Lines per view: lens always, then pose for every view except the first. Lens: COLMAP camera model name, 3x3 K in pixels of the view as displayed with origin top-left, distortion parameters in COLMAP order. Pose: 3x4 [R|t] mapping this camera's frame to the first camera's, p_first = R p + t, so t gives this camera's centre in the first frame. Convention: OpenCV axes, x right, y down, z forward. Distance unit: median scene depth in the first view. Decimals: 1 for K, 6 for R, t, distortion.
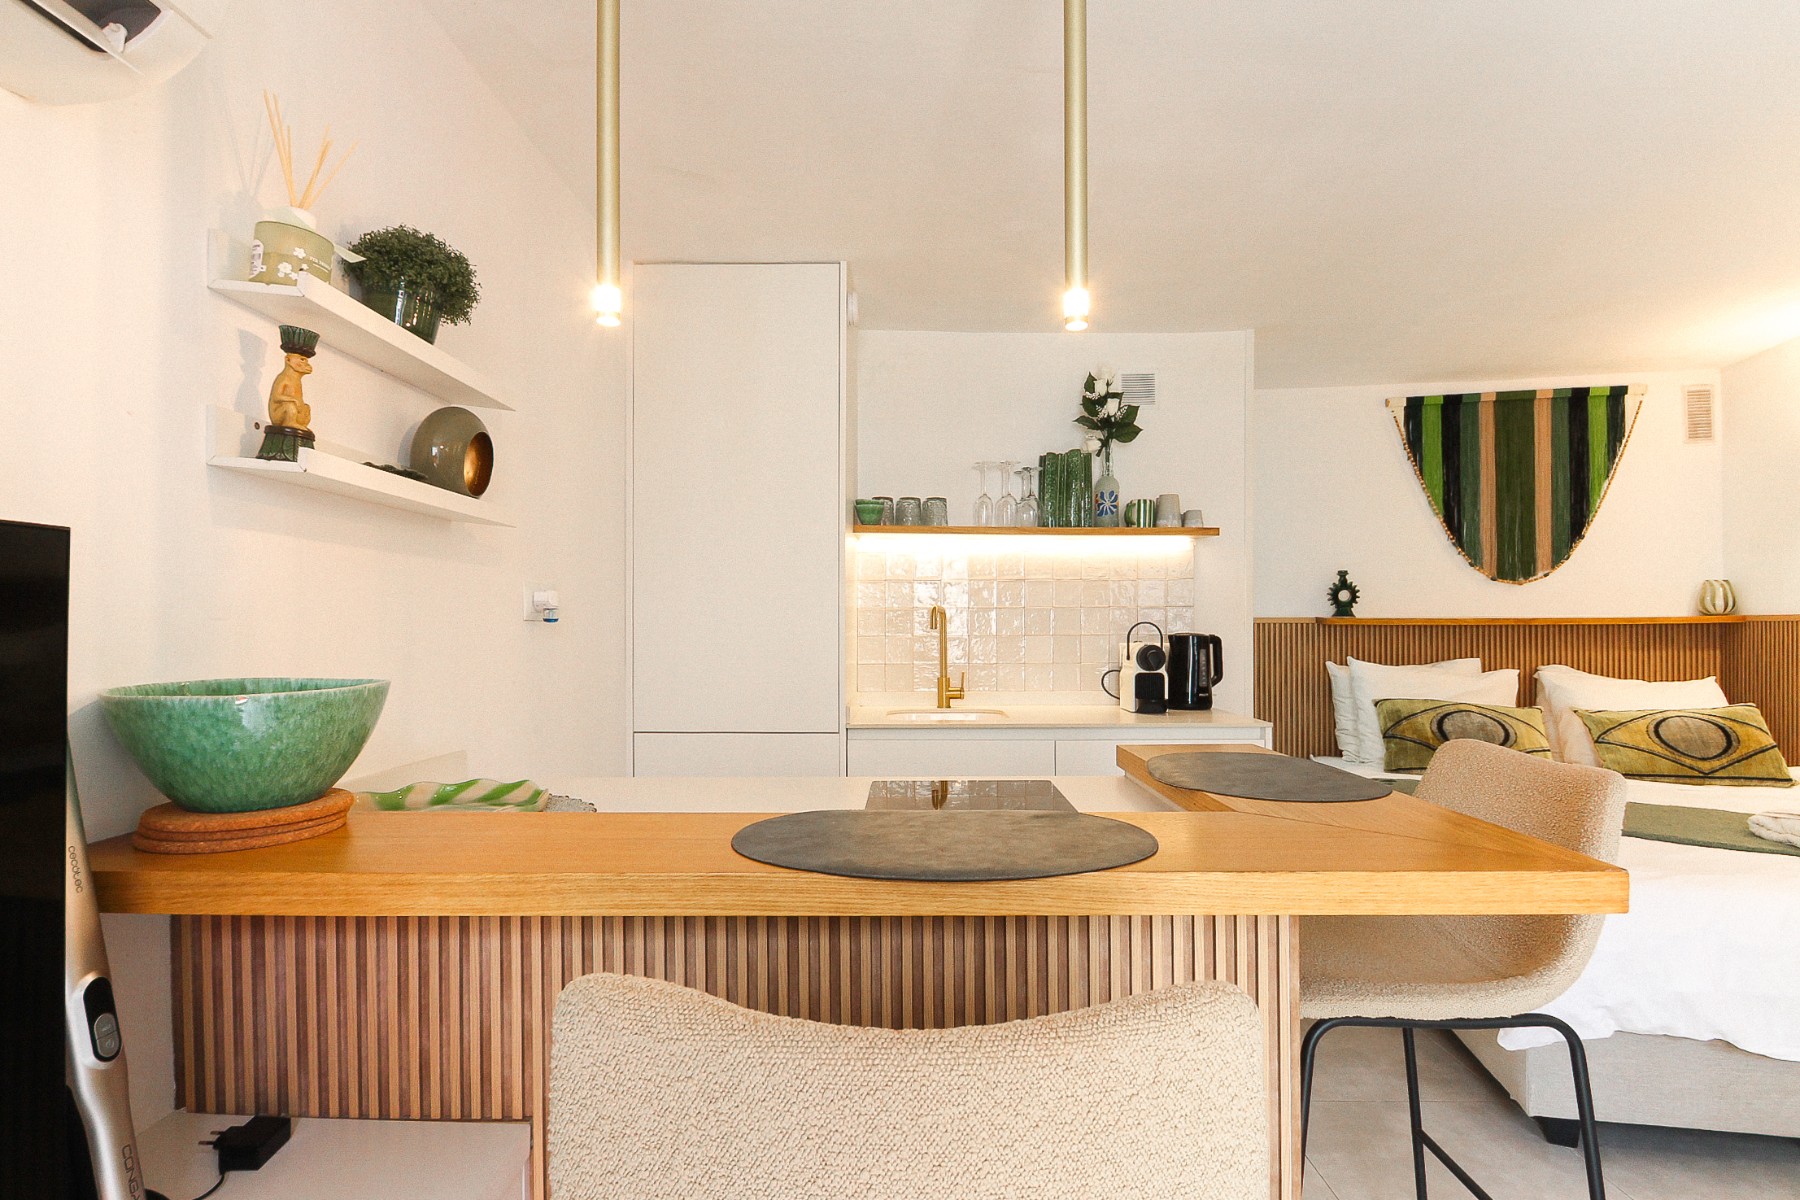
lens RADIAL K [[877.3, 0, 877.6], [0, 877.3, 622.9], [0, 0, 1]] dist [-0.001112, -0.008463]
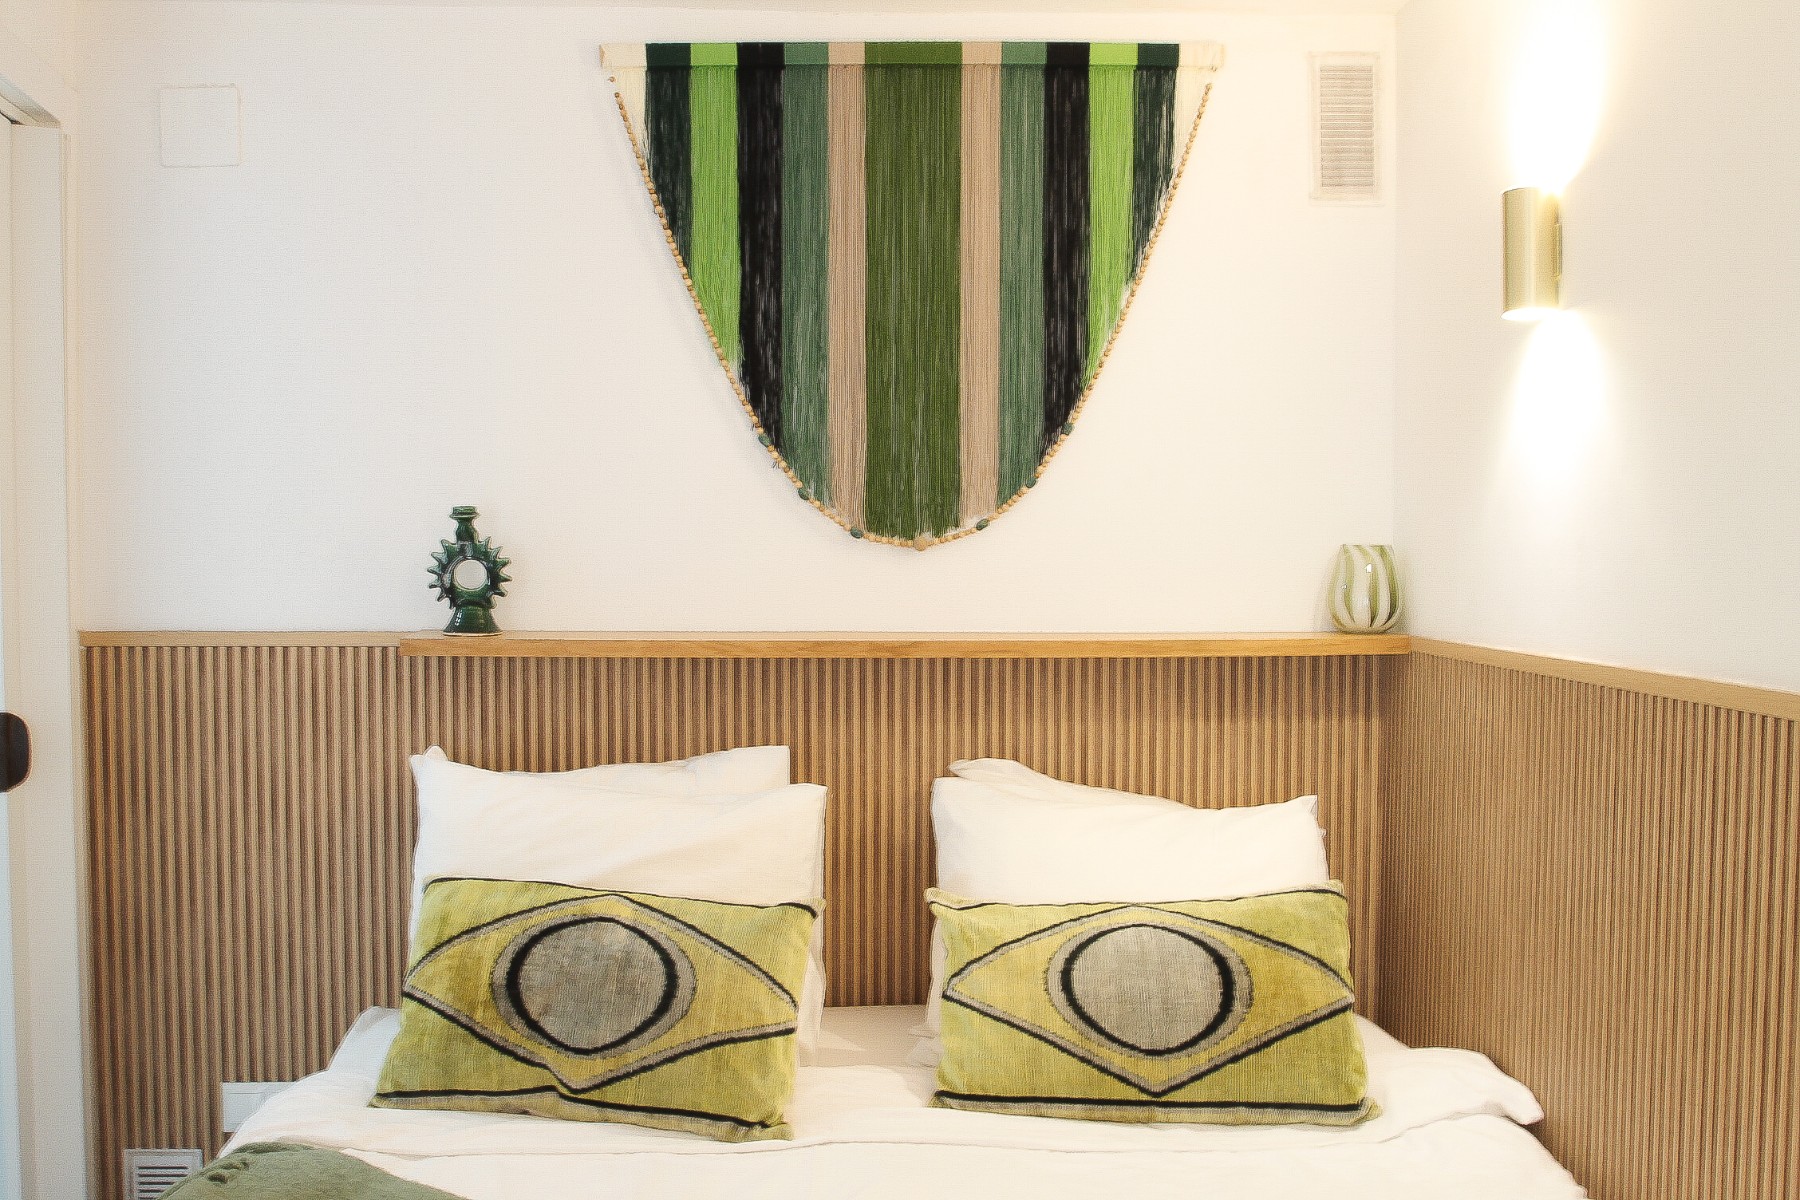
lens RADIAL K [[1607.4, 0, 907.2], [0, 1607.4, 617.5], [0, 0, 1]] dist [-0.050599, -0.004638]
pose [[0.979499, -0.002206, 0.201438, 0.648210], [-0.005866, 0.999204, 0.039463, -0.046111], [-0.201365, -0.039835, 0.978706, 0.340559]]
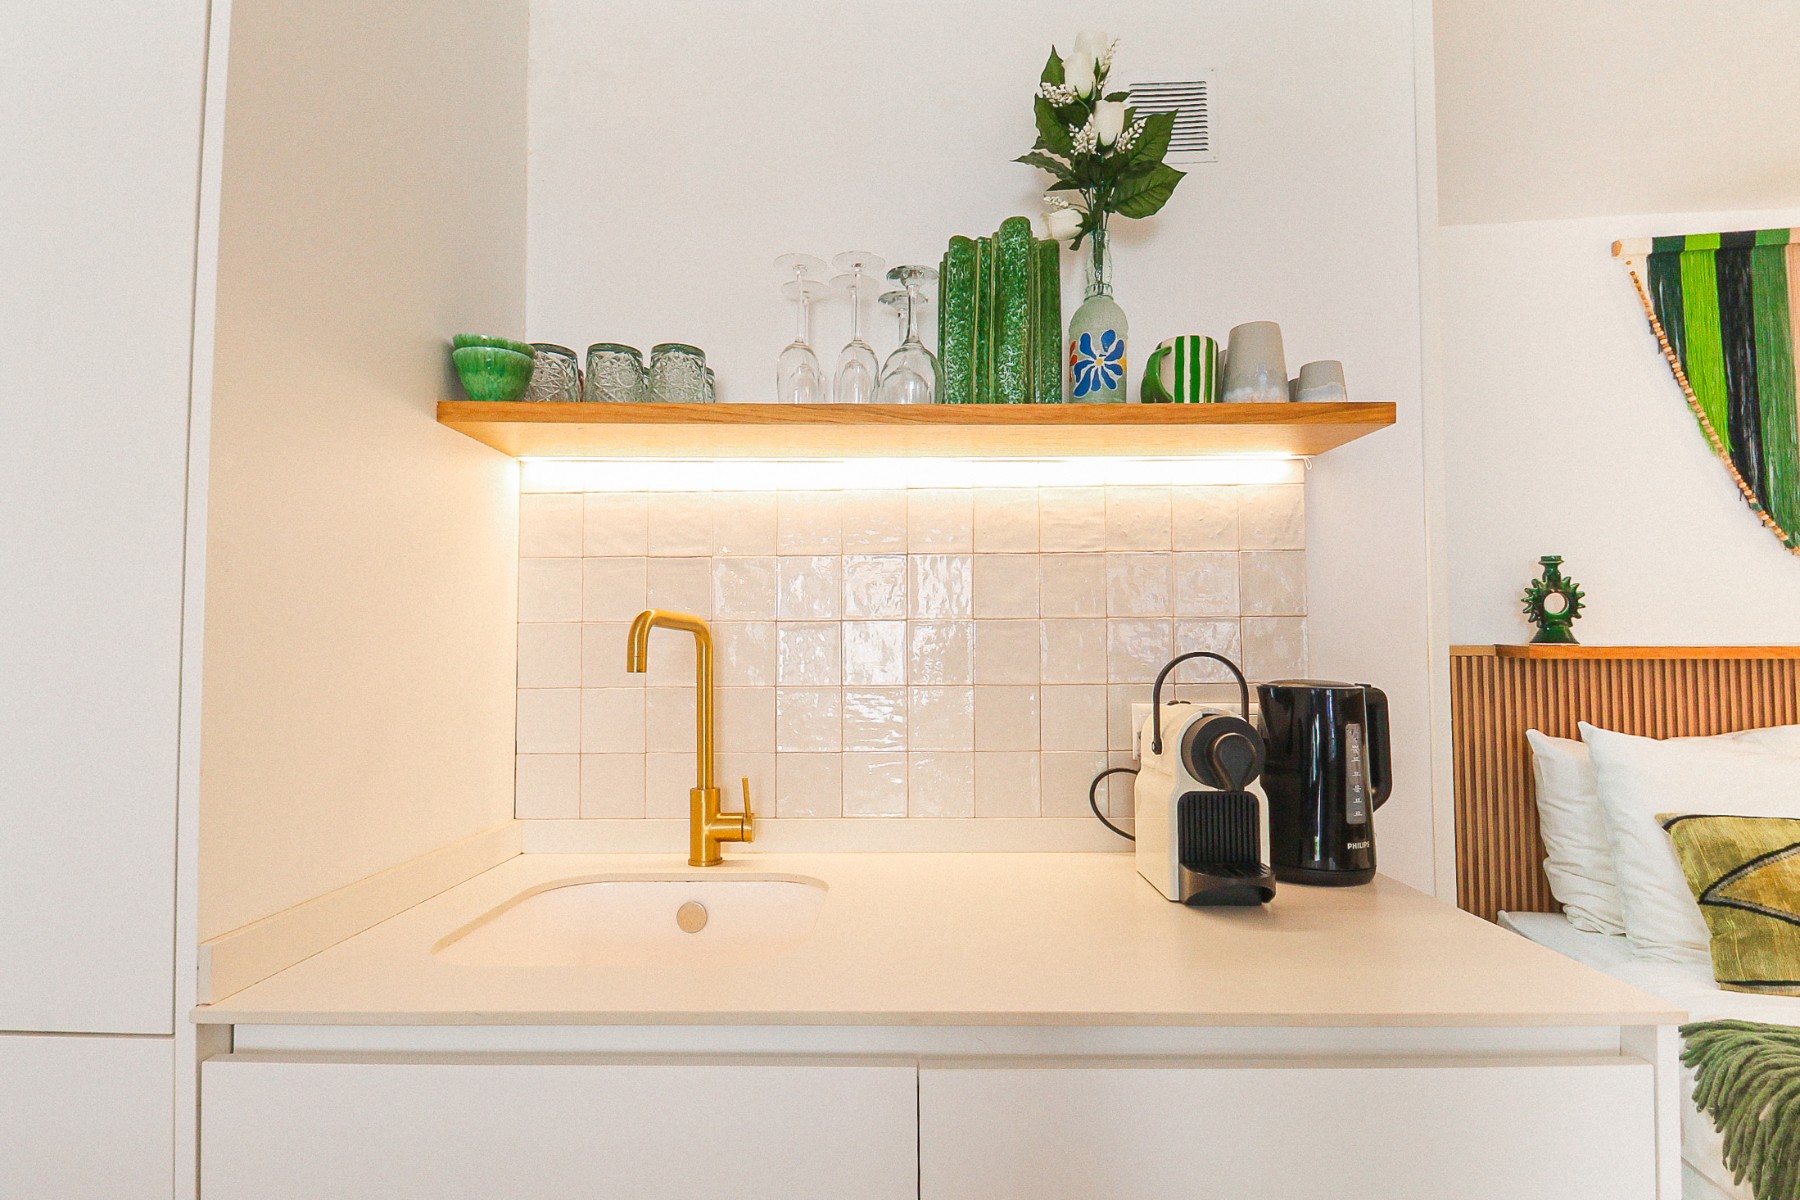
lens RADIAL K [[877.3, 0, 898.2], [0, 877.3, 617.8], [0, 0, 1]] dist [-0.001112, -0.008463]
pose [[0.999899, 0.000164, 0.014211, 0.146895], [0.000480, 0.998976, -0.045250, 0.001188], [-0.014204, 0.045252, 0.998875, 0.540917]]
